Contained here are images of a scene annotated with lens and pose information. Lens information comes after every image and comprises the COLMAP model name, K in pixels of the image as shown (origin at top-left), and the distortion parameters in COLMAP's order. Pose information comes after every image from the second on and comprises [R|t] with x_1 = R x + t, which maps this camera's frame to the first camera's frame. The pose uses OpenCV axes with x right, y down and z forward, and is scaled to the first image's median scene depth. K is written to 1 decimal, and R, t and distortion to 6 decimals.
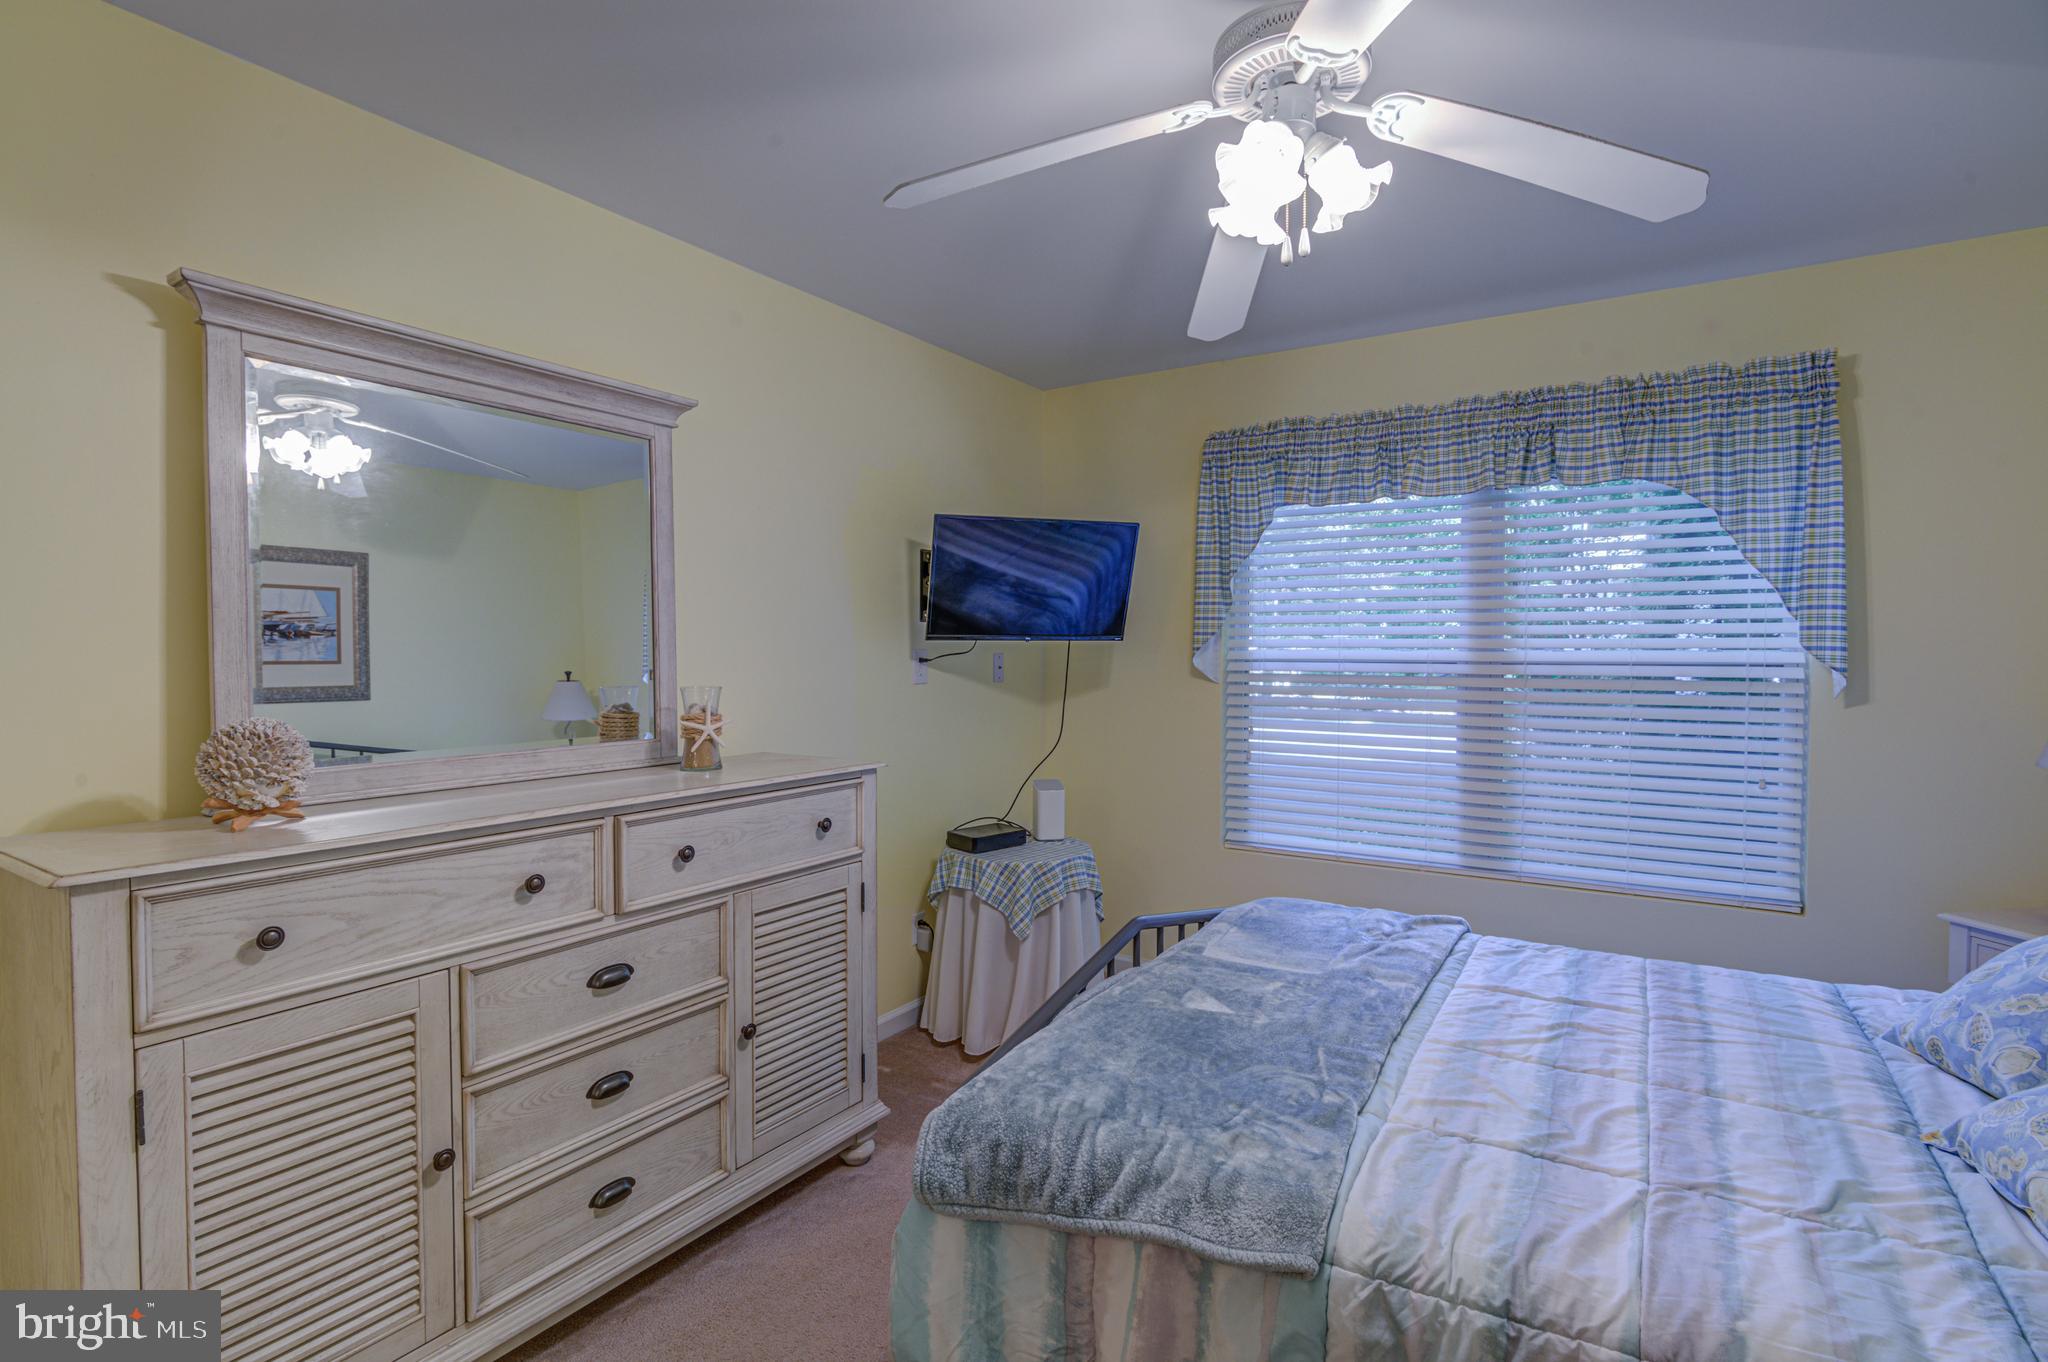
lens RADIAL K [[990.7, 0, 1026.2], [0, 990.7, 683.0], [0, 0, 1]] dist [-0.009271, -0.000770]
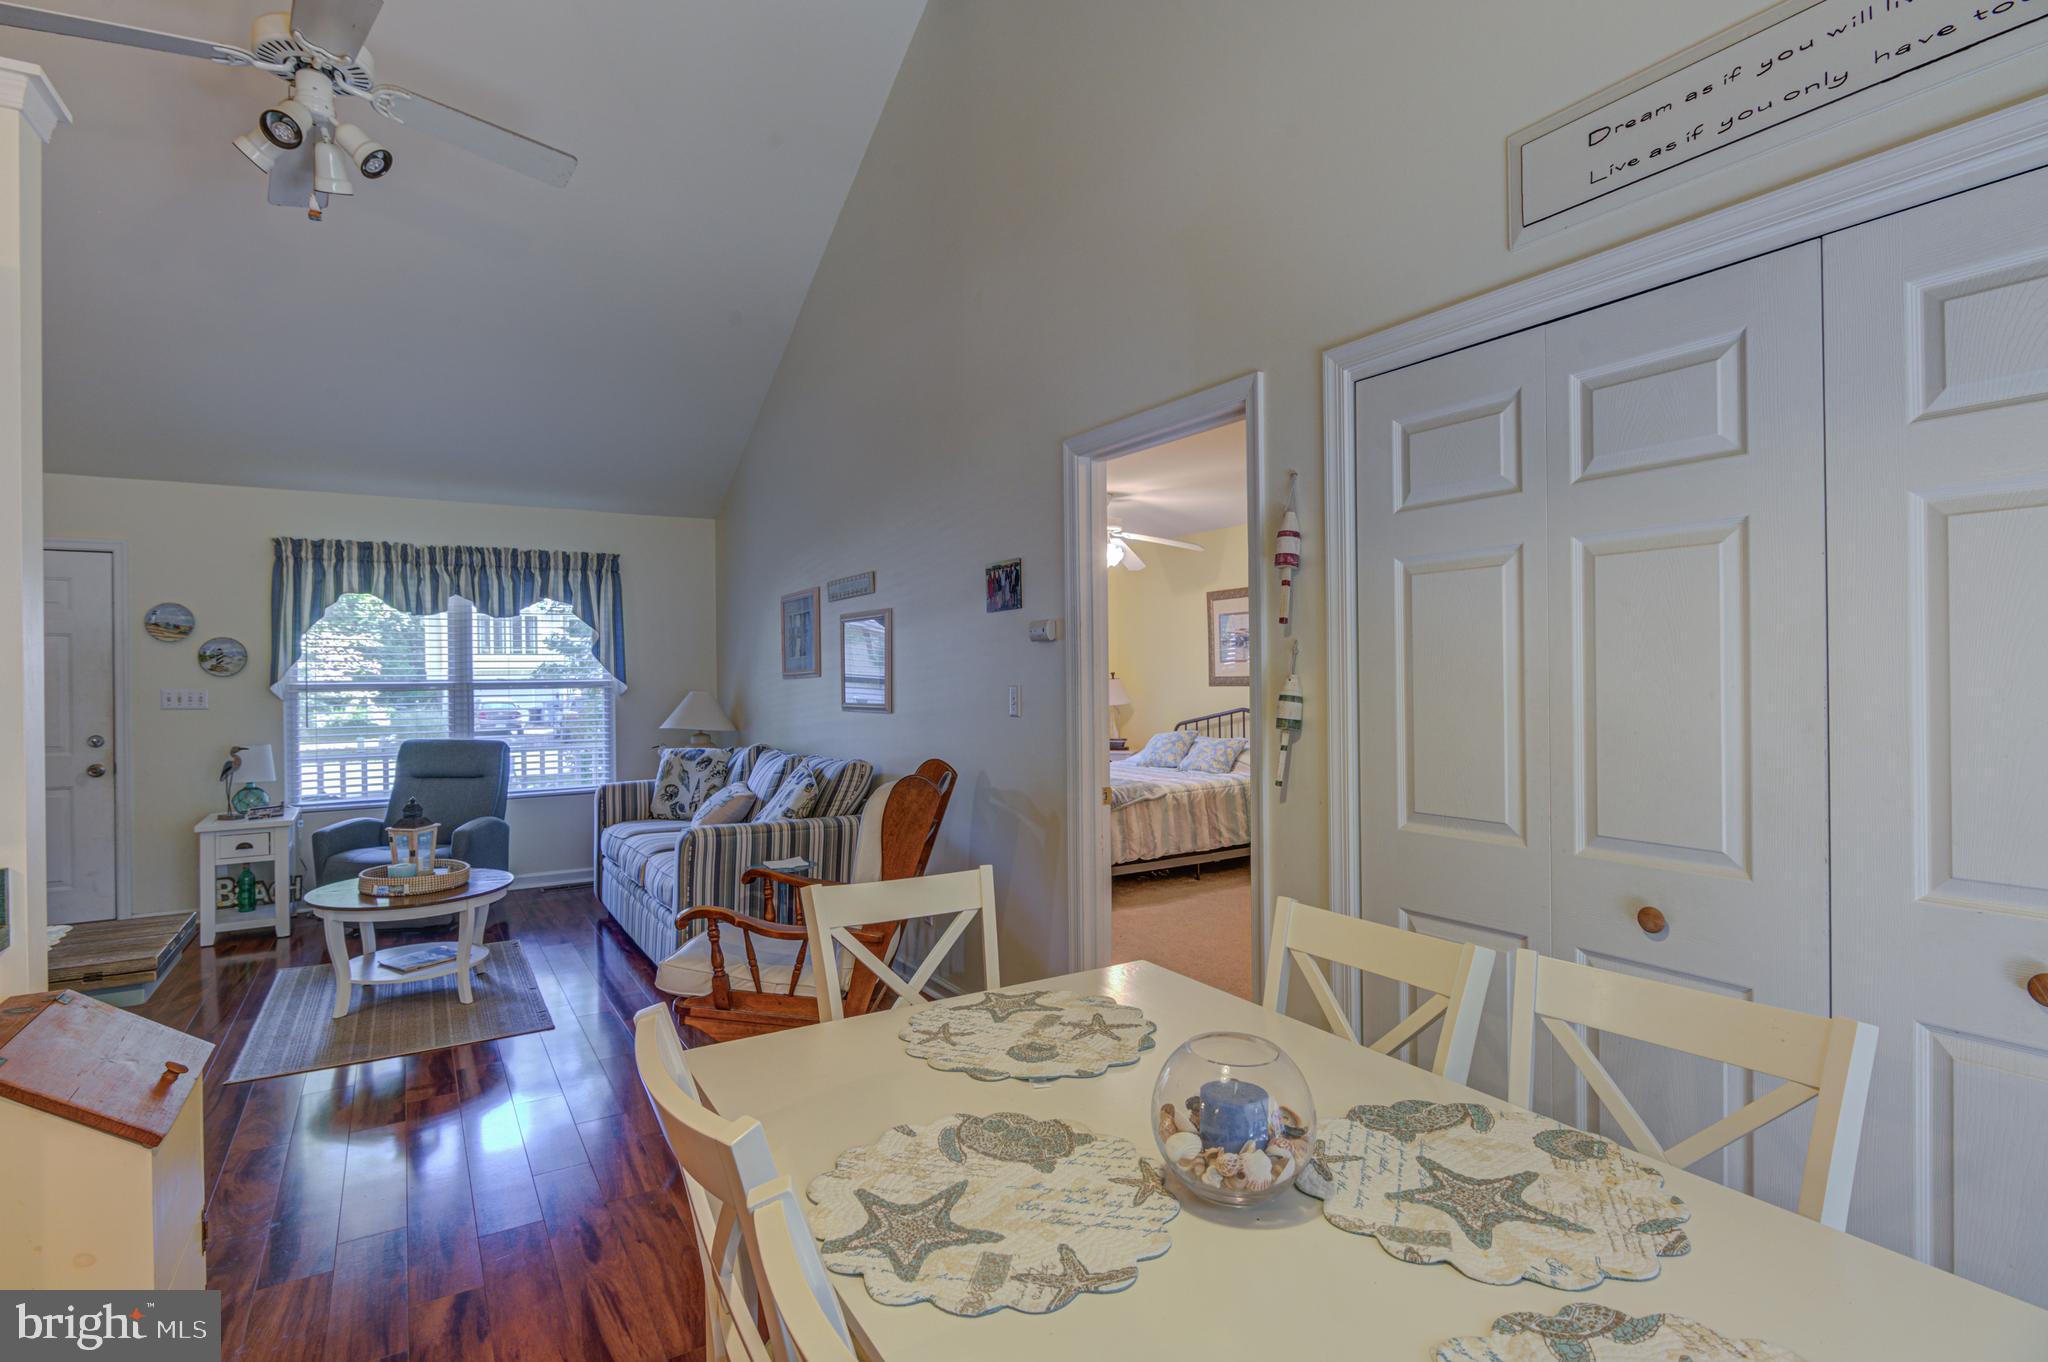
lens RADIAL K [[990.7, 0, 1018.8], [0, 990.7, 677.8], [0, 0, 1]] dist [-0.009271, -0.000770]
pose [[0.432577, -0.011176, 0.901528, -2.968795], [0.041495, 0.999110, -0.007524, 0.005639], [-0.900642, 0.040664, 0.432656, -0.346268]]
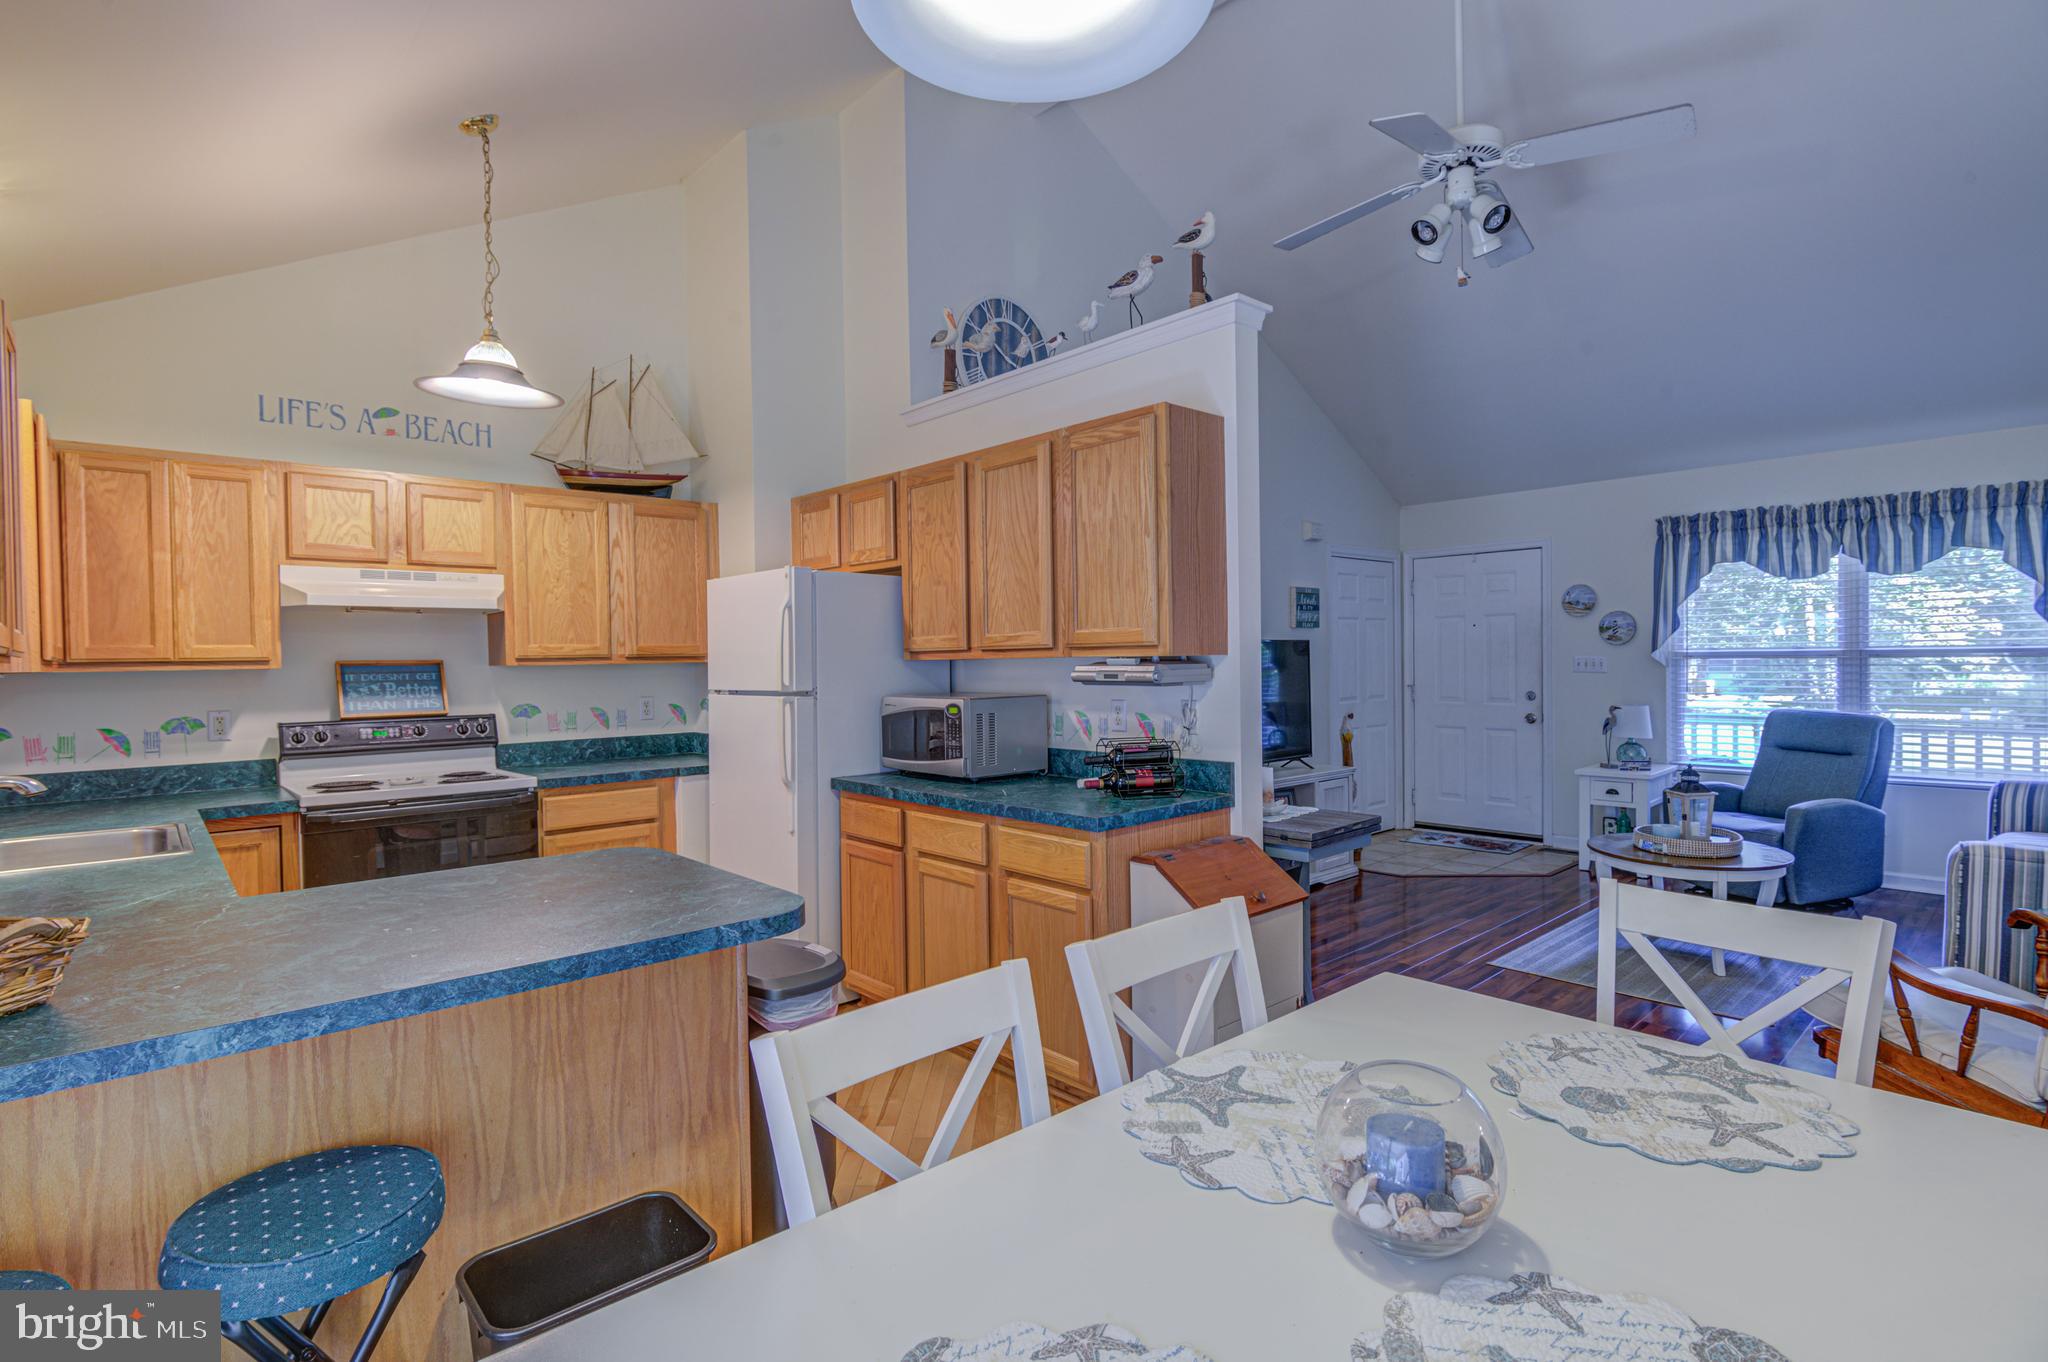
lens RADIAL K [[990.7, 0, 1024.2], [0, 990.7, 675.7], [0, 0, 1]] dist [-0.009271, -0.000770]
pose [[0.965504, -0.013879, -0.260016, -2.426359], [0.010411, 0.999838, -0.014711, 0.016534], [0.260178, 0.011497, 0.965492, -0.775486]]
